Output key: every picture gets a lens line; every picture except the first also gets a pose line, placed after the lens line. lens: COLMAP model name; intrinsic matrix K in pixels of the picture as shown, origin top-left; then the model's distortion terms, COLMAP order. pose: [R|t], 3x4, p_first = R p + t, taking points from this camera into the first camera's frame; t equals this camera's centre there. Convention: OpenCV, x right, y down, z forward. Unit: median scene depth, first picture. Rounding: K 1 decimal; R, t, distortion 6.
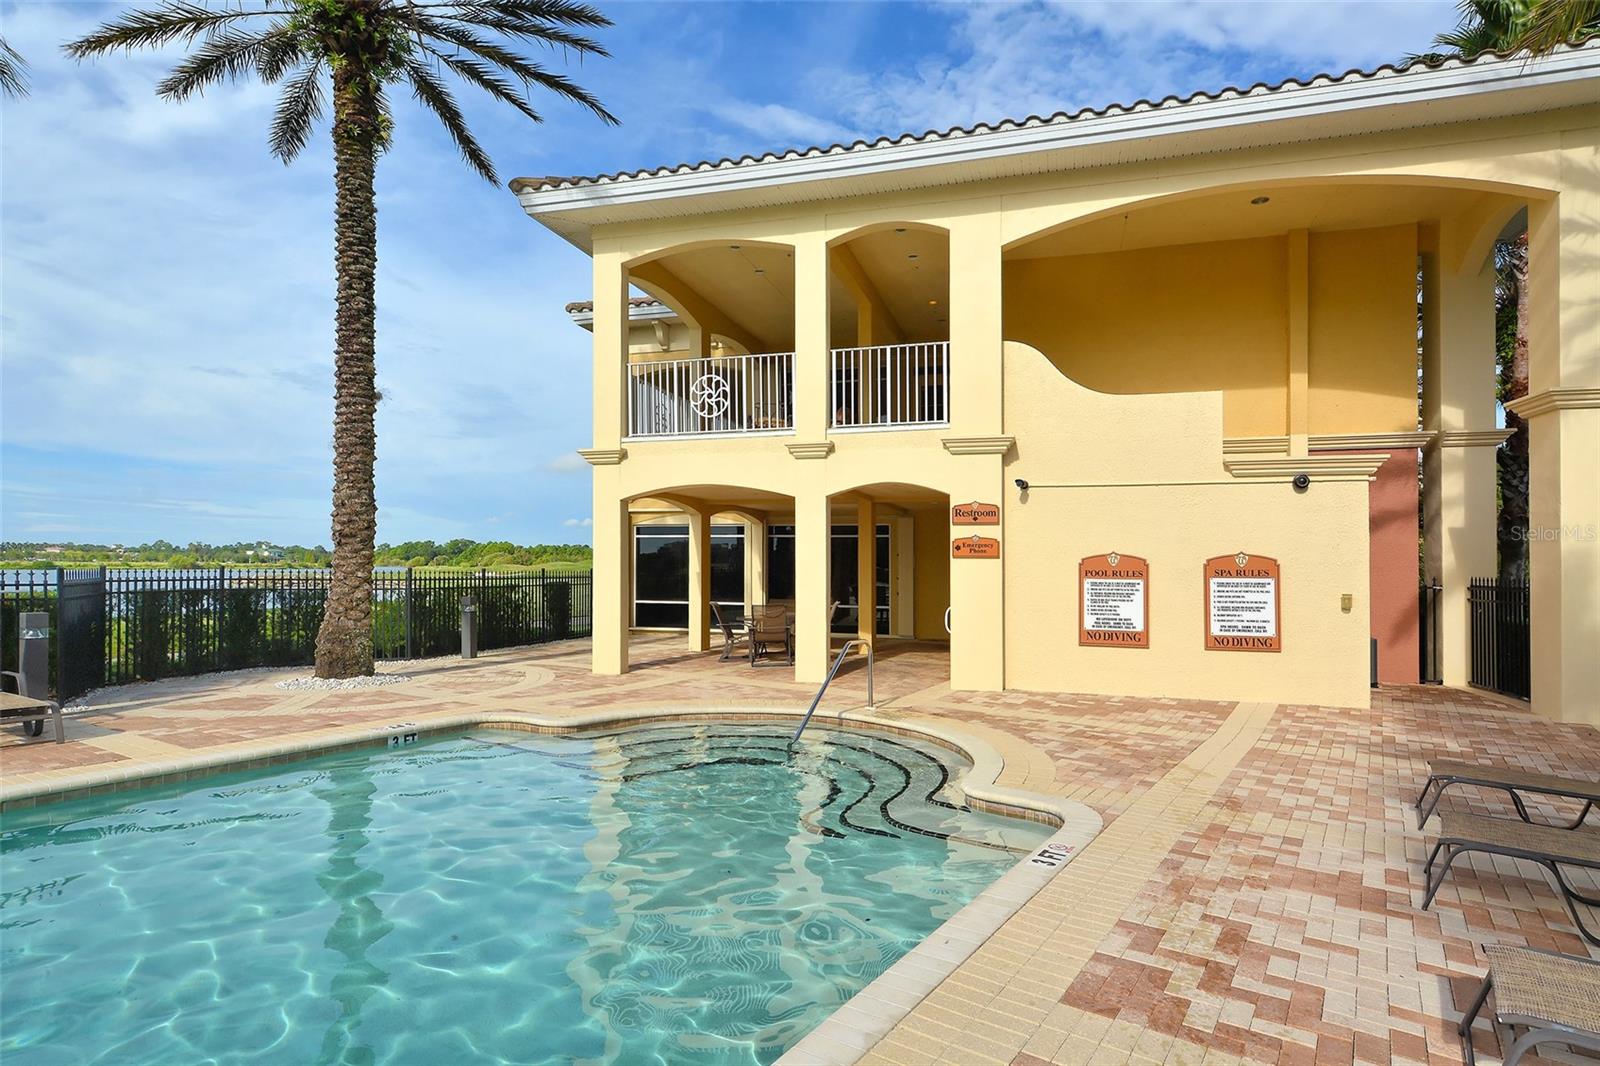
lens RADIAL K [[867.8, 0, 800.0], [0, 867.8, 533.0], [0, 0, 1]] dist [0.013233, 0.000478]
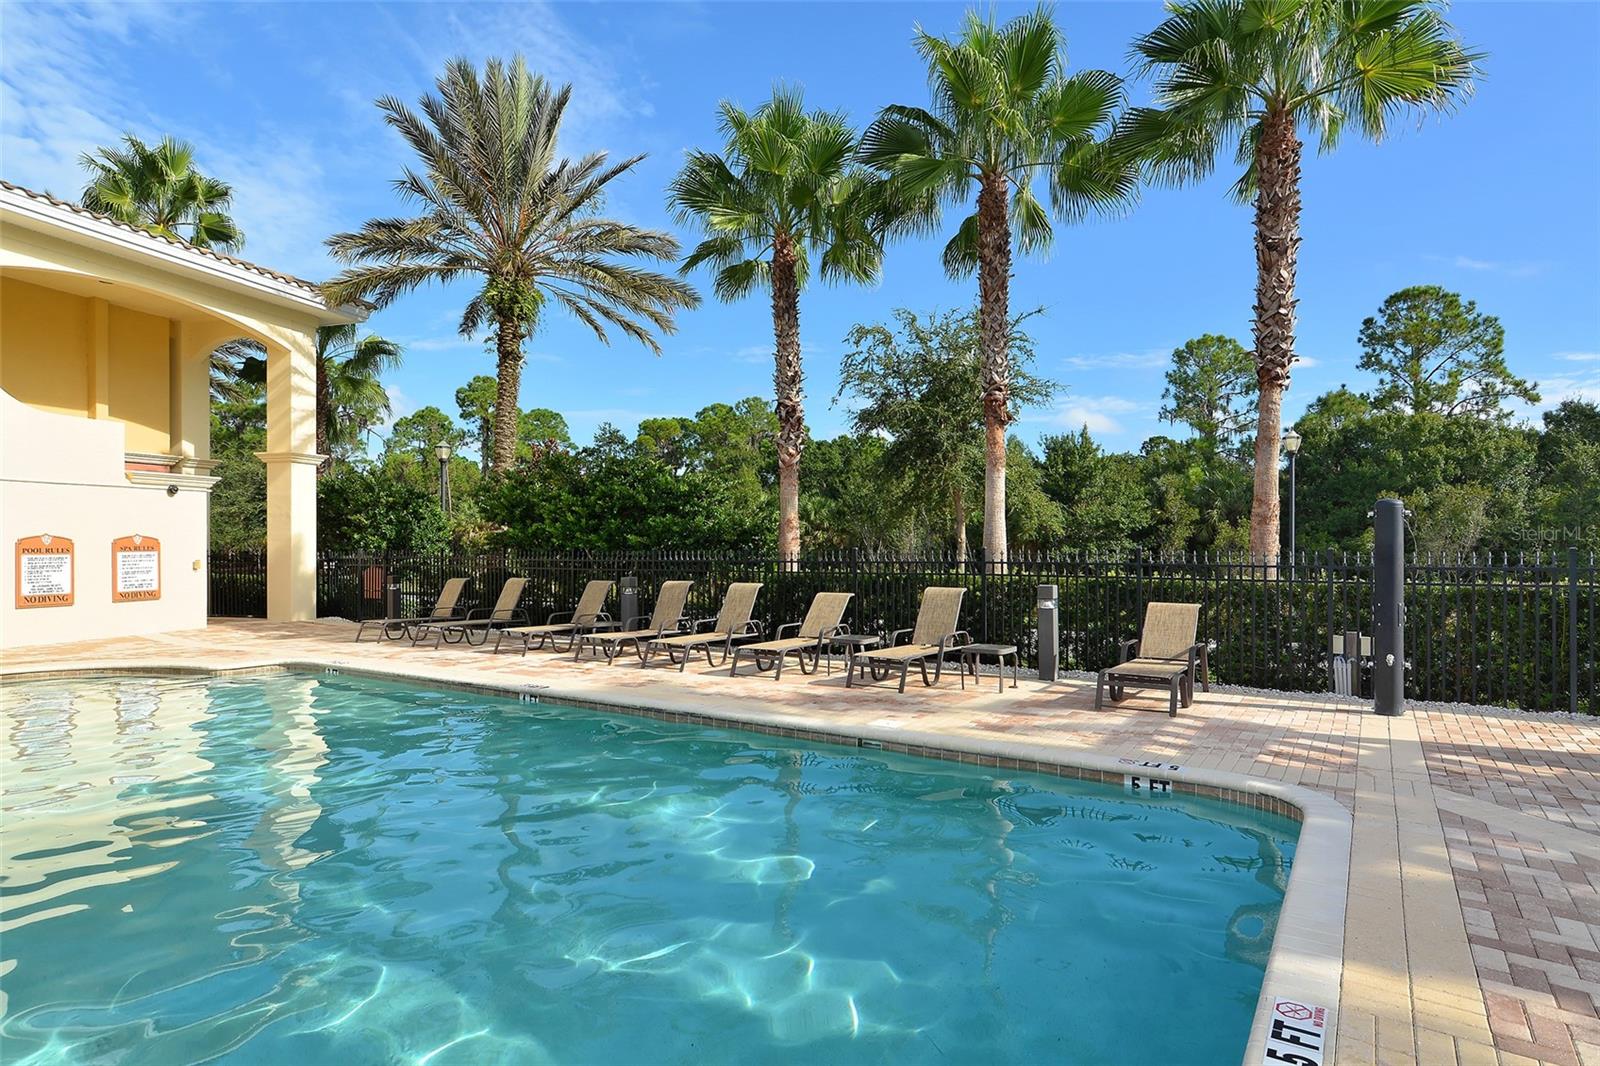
lens RADIAL K [[867.8, 0, 800.0], [0, 867.8, 533.0], [0, 0, 1]] dist [0.013233, 0.000478]
pose [[-0.020090, 0.003852, 0.999791, -0.977731], [-0.024805, 0.999683, -0.004350, -0.001603], [-0.999490, -0.024888, -0.019988, -0.094150]]
